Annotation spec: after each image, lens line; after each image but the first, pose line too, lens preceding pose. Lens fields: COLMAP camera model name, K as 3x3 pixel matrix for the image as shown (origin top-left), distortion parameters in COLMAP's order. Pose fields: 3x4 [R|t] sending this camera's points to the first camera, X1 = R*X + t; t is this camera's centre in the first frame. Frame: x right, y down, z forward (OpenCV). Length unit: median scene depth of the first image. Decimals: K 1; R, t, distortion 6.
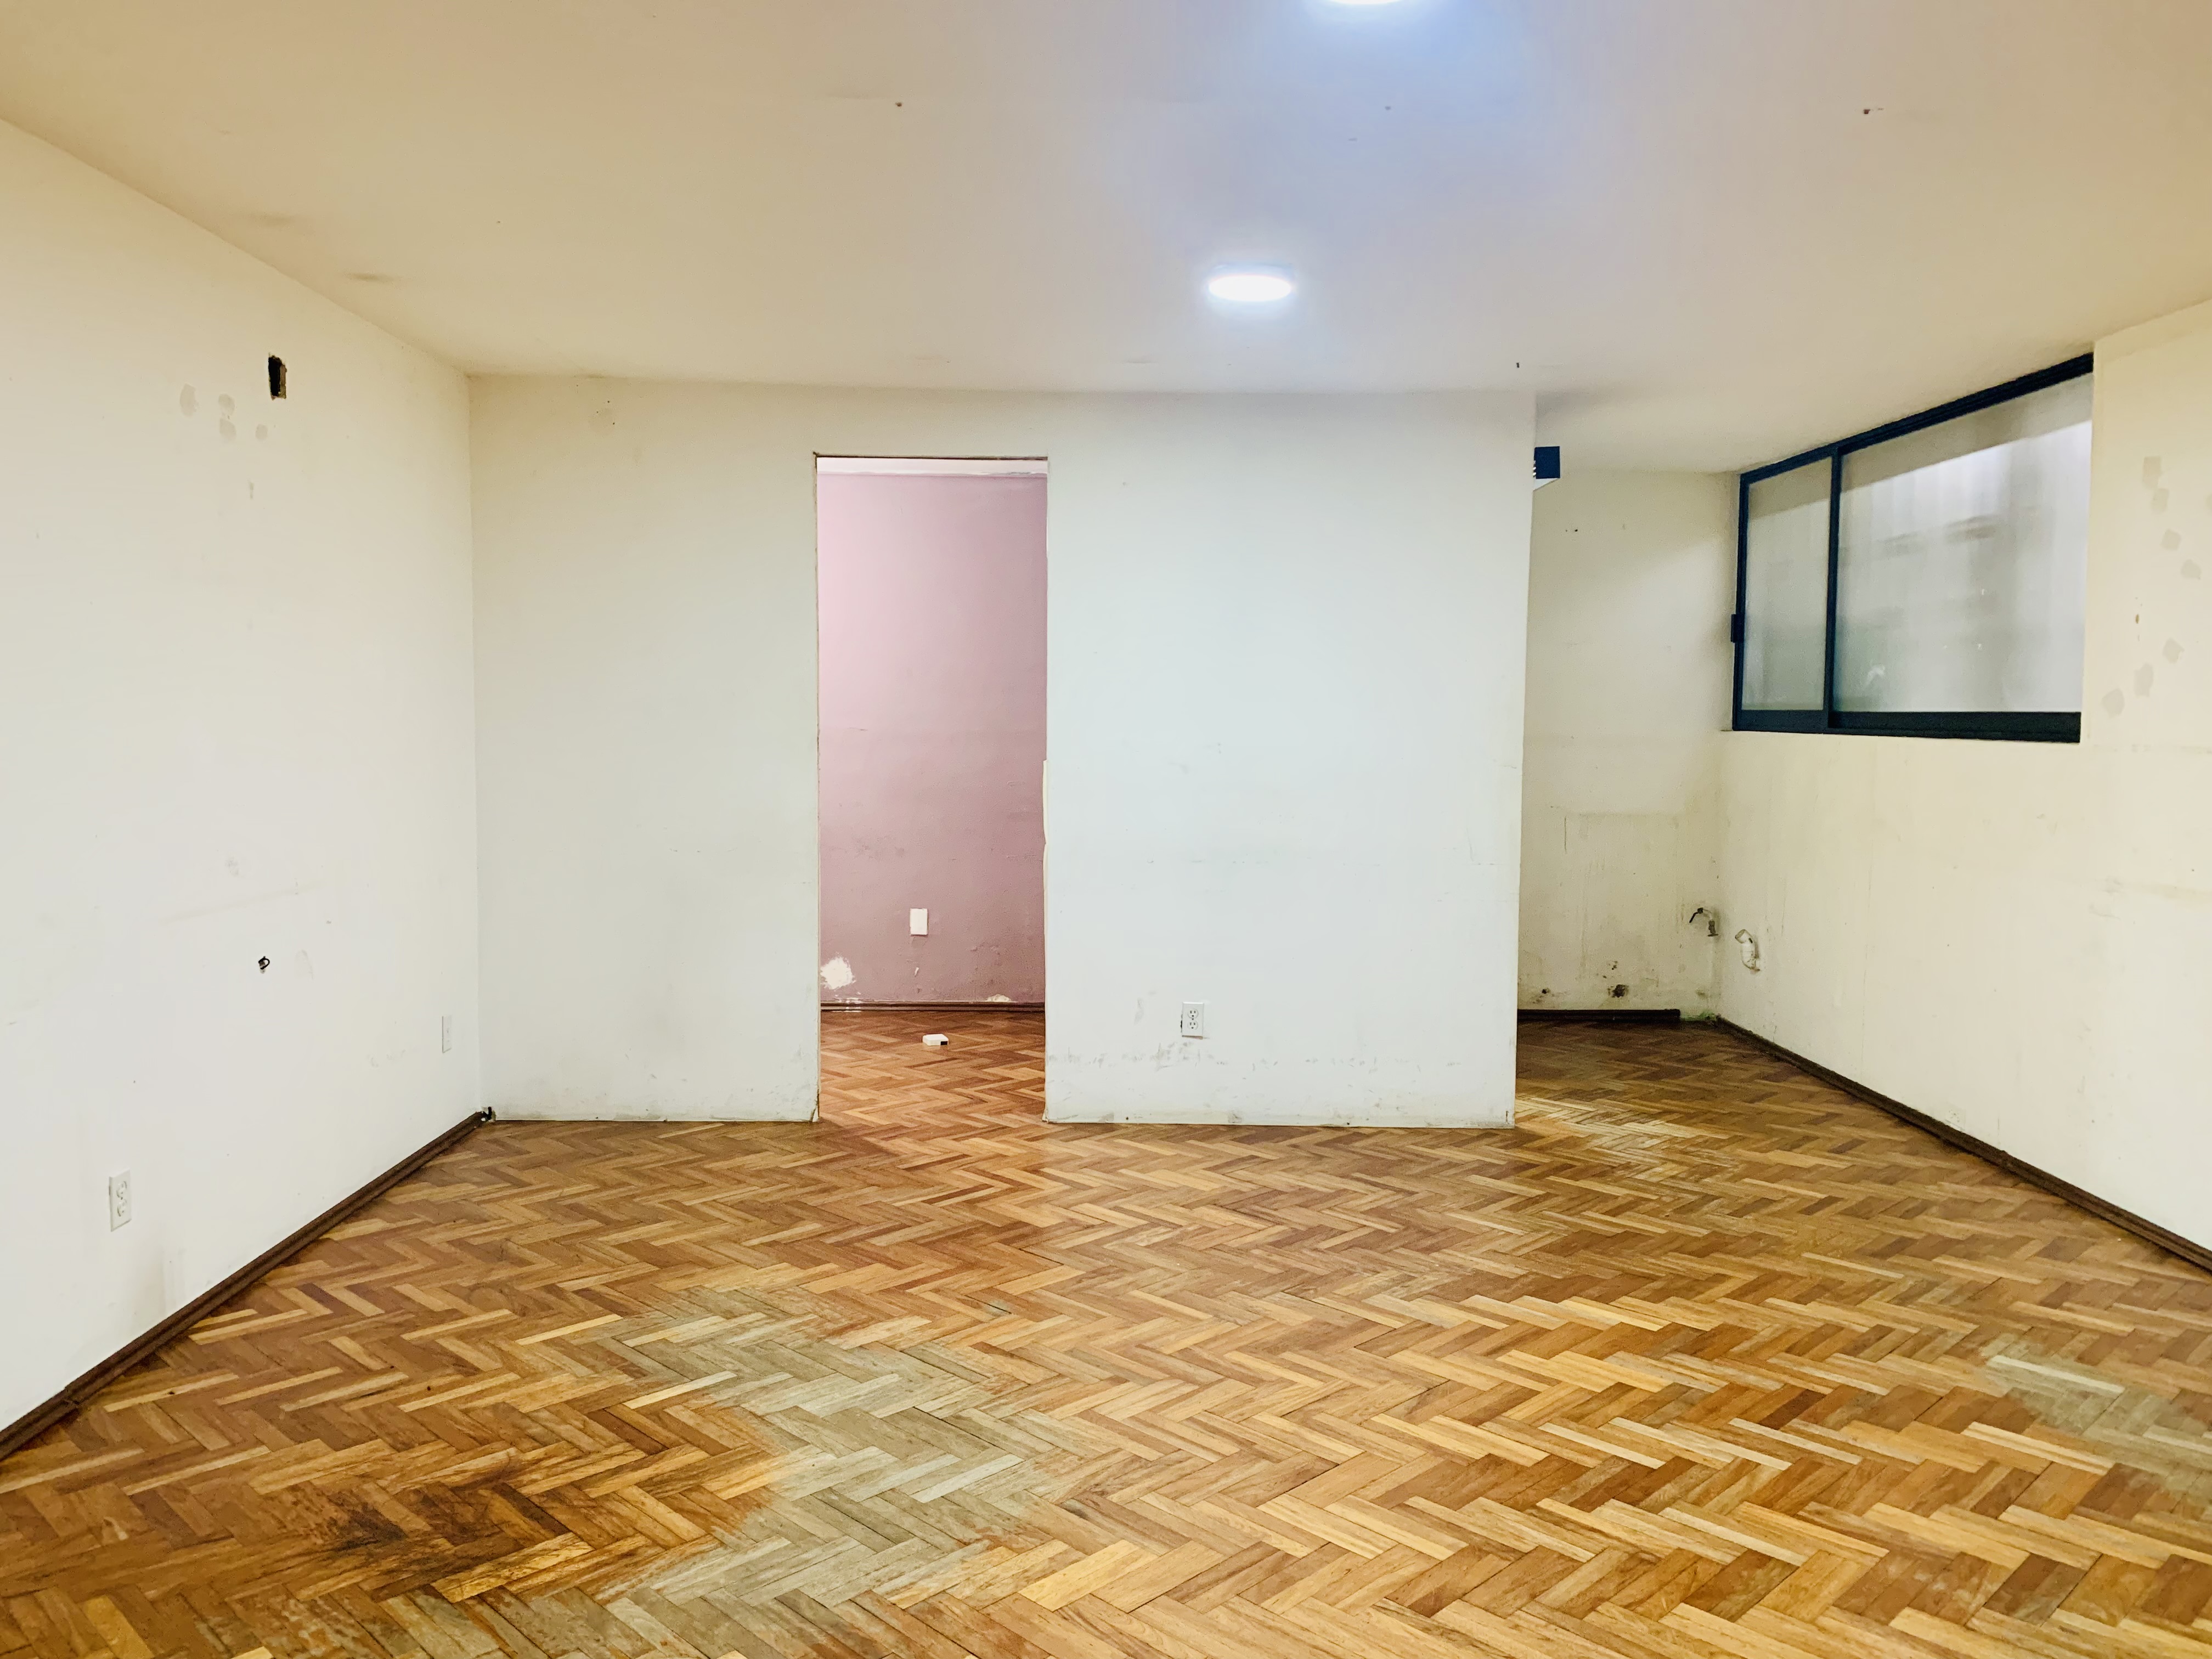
lens RADIAL K [[1685.2, 0, 1103.8], [0, 1685.2, 818.0], [0, 0, 1]] dist [-0.008158, -0.016285]
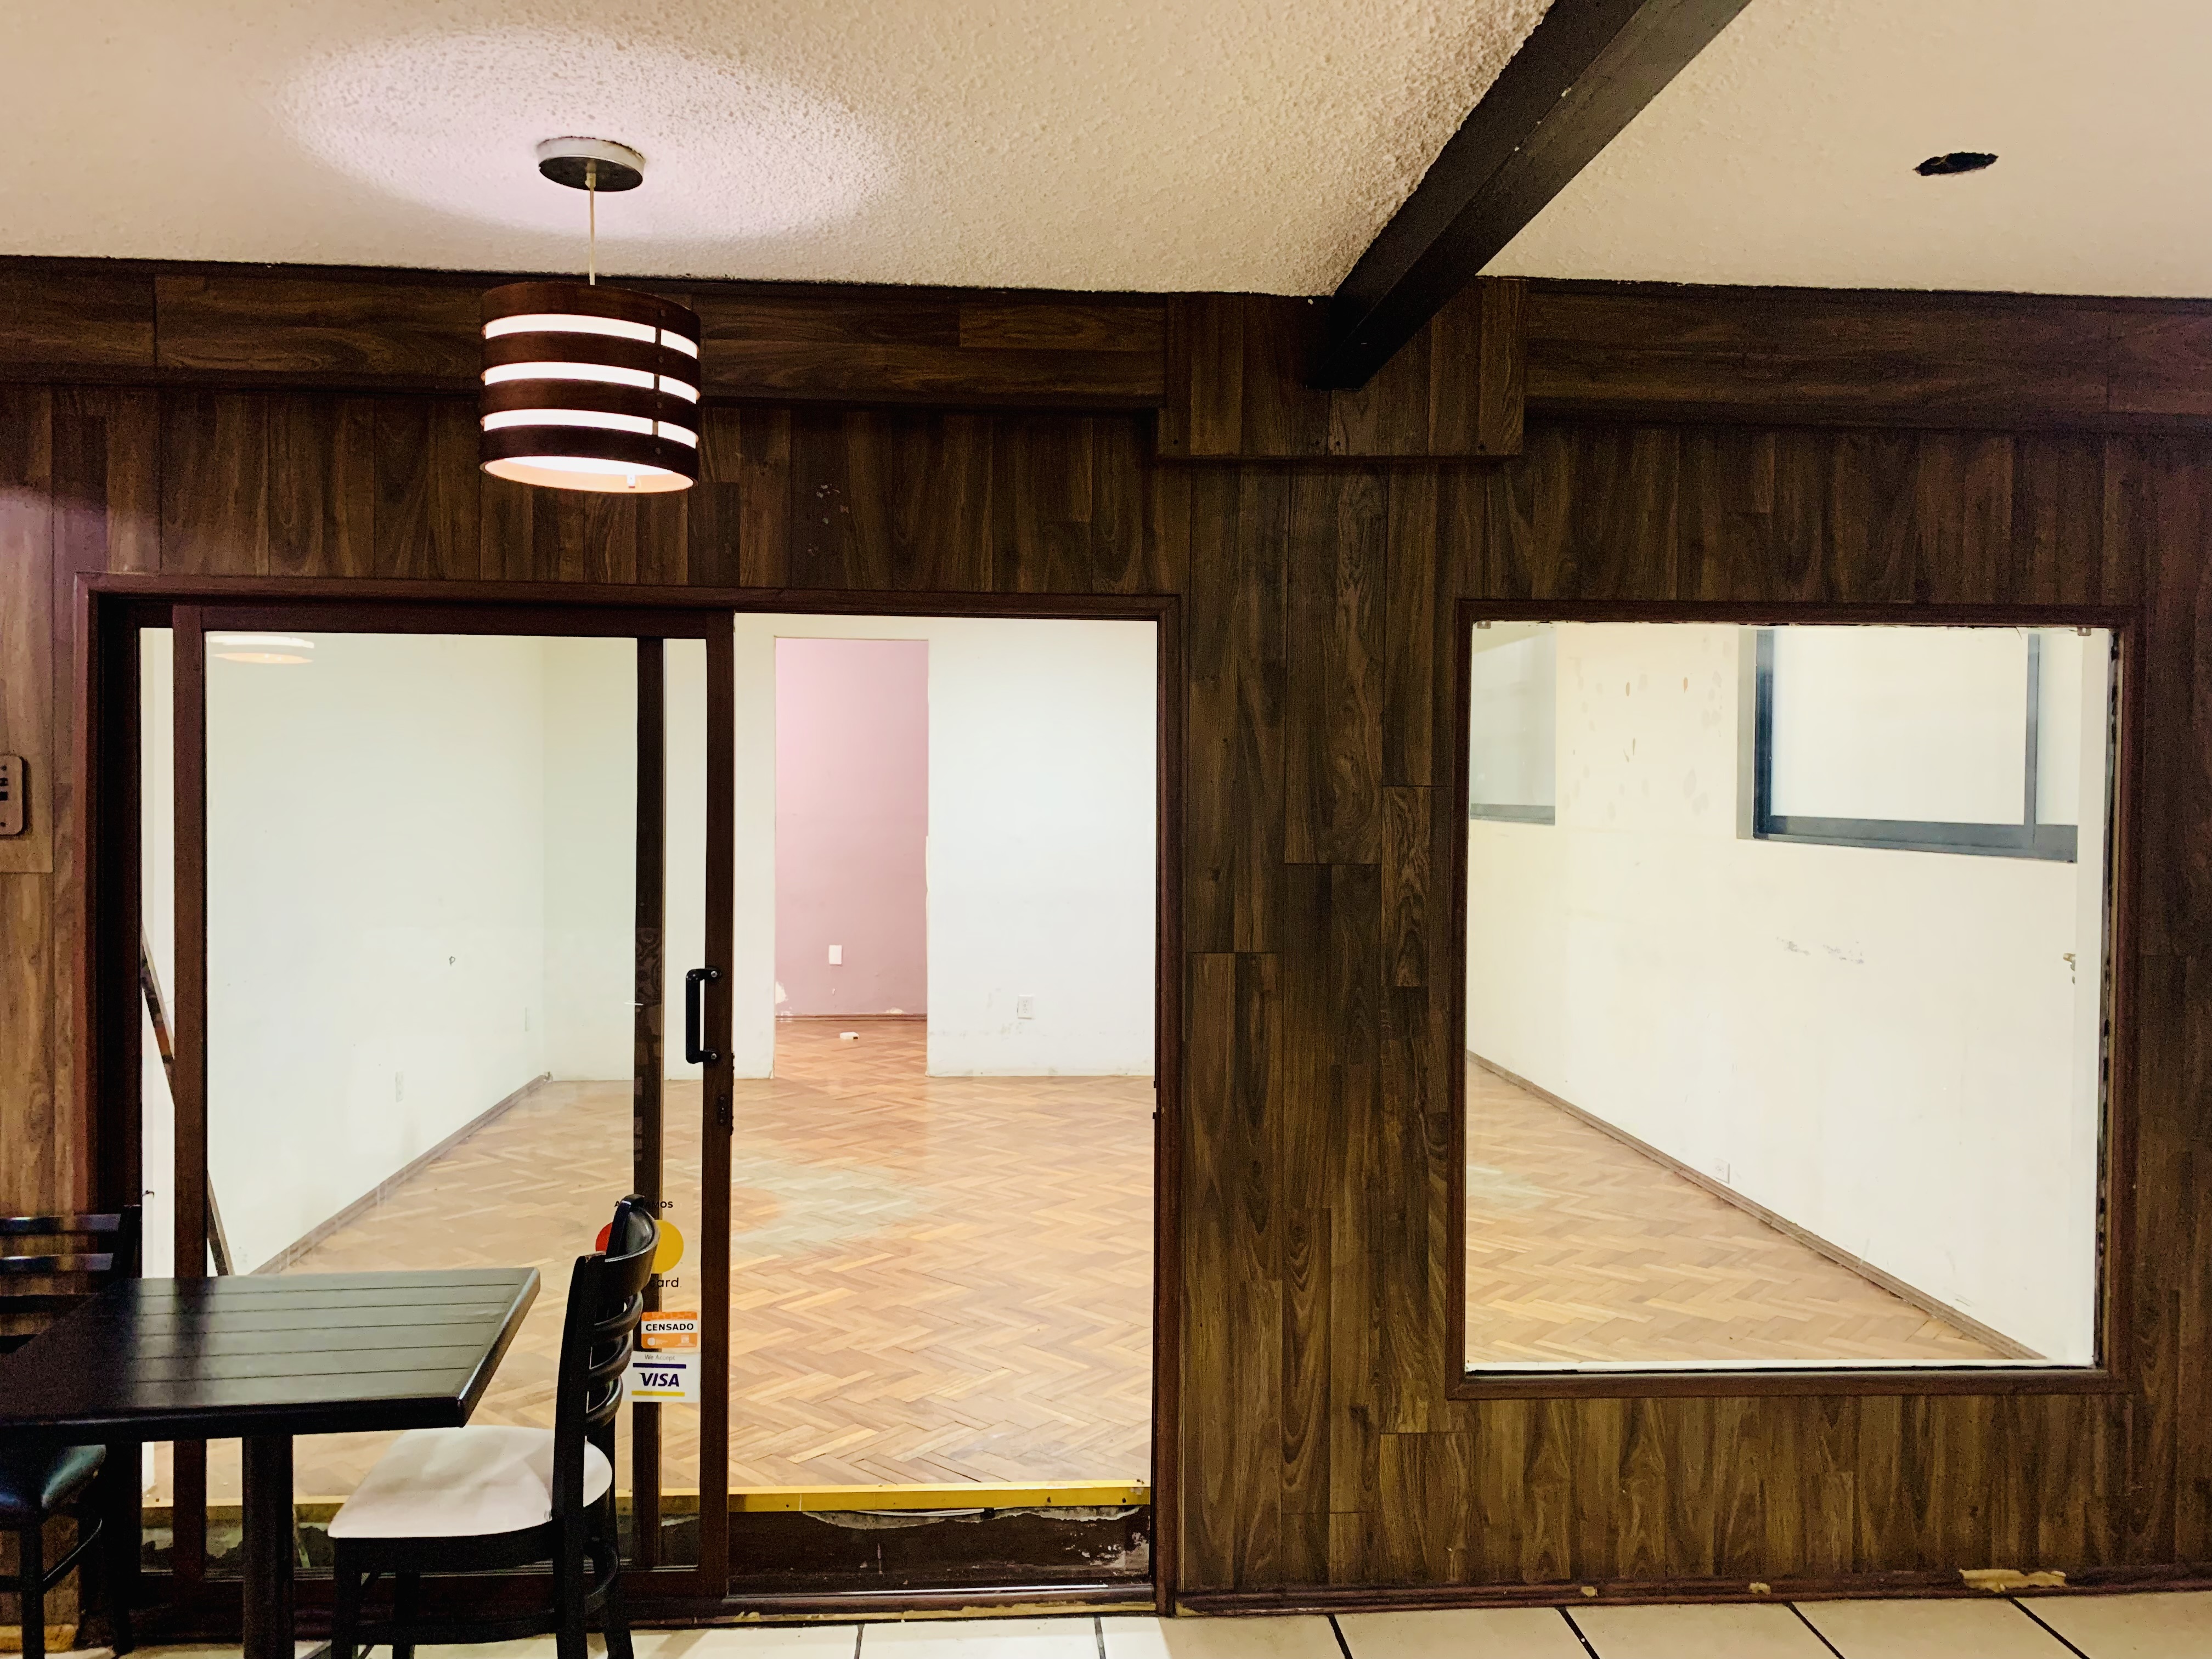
lens RADIAL K [[1685.2, 0, 1117.1], [0, 1685.2, 828.7], [0, 0, 1]] dist [-0.008158, -0.016285]
pose [[0.997408, -0.001559, 0.071942, 0.038276], [0.004228, 0.999308, -0.036964, 0.022814], [-0.071834, 0.037172, 0.996724, -0.749260]]
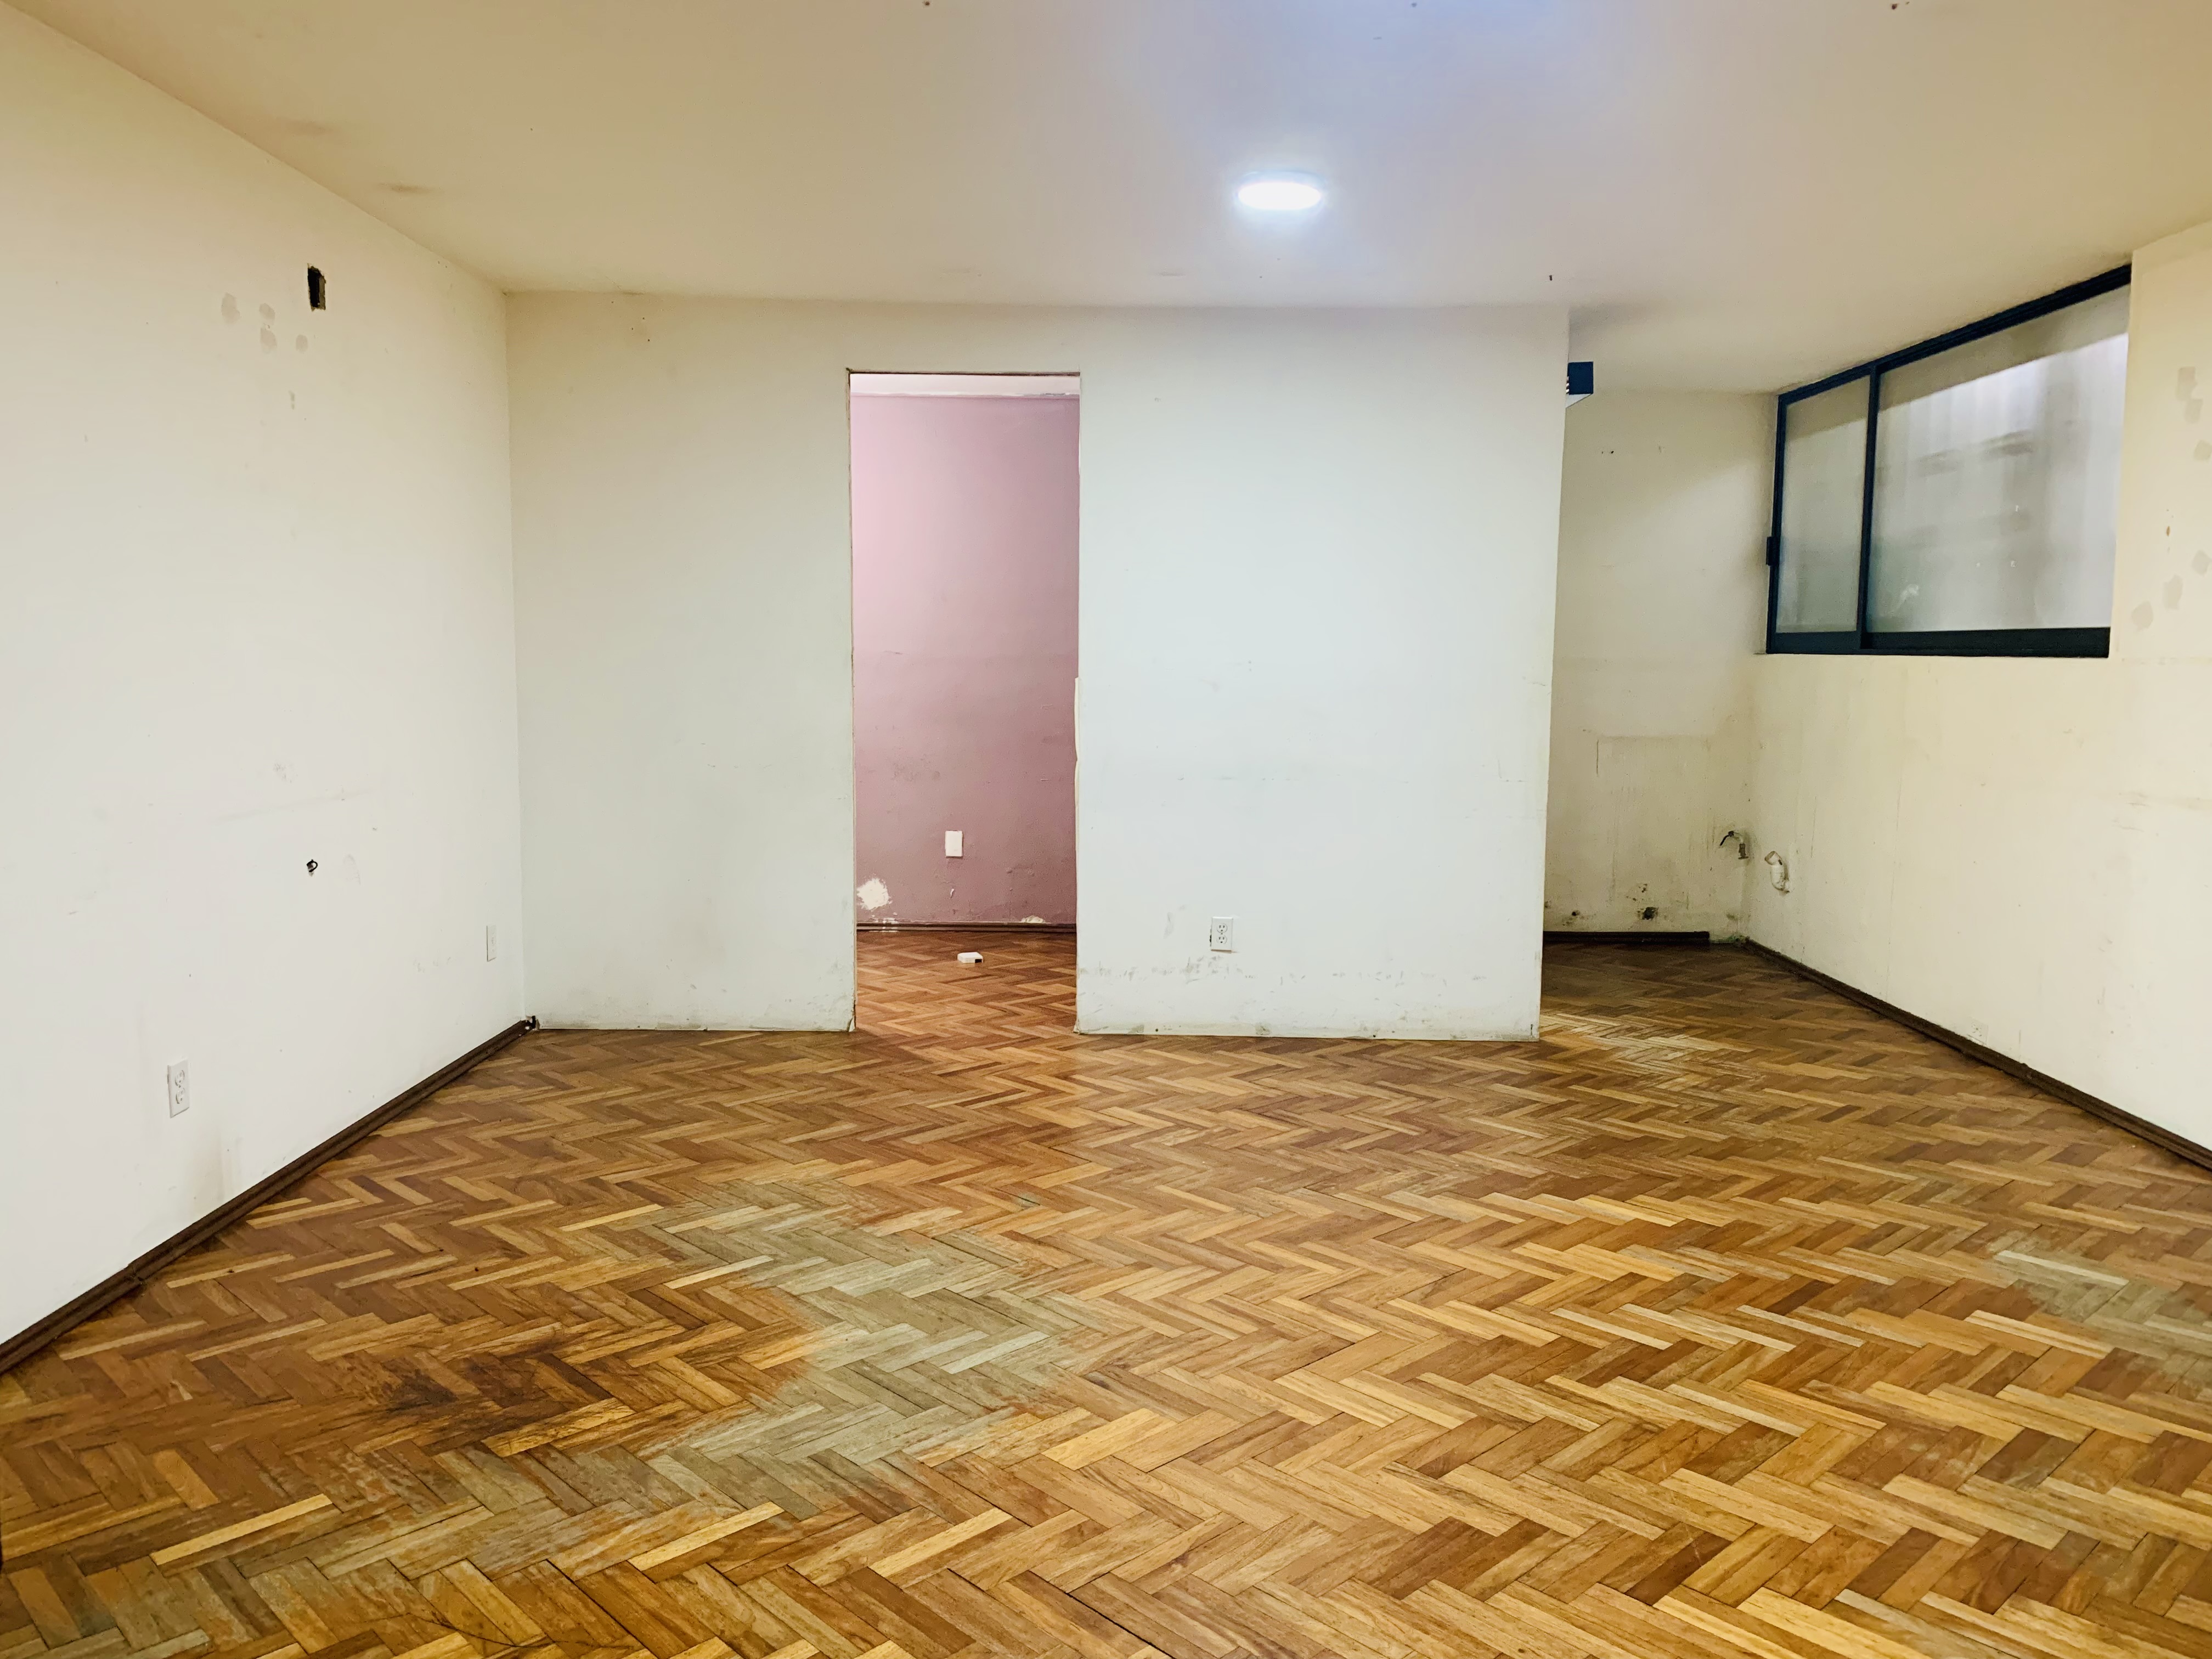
lens RADIAL K [[1685.2, 0, 1114.5], [0, 1685.2, 824.4], [0, 0, 1]] dist [-0.008158, -0.016285]
pose [[0.999853, 0.003150, -0.016843, 0.007058], [-0.002477, 0.999203, 0.039843, 0.020126], [0.016955, -0.039796, 0.999064, -0.016785]]
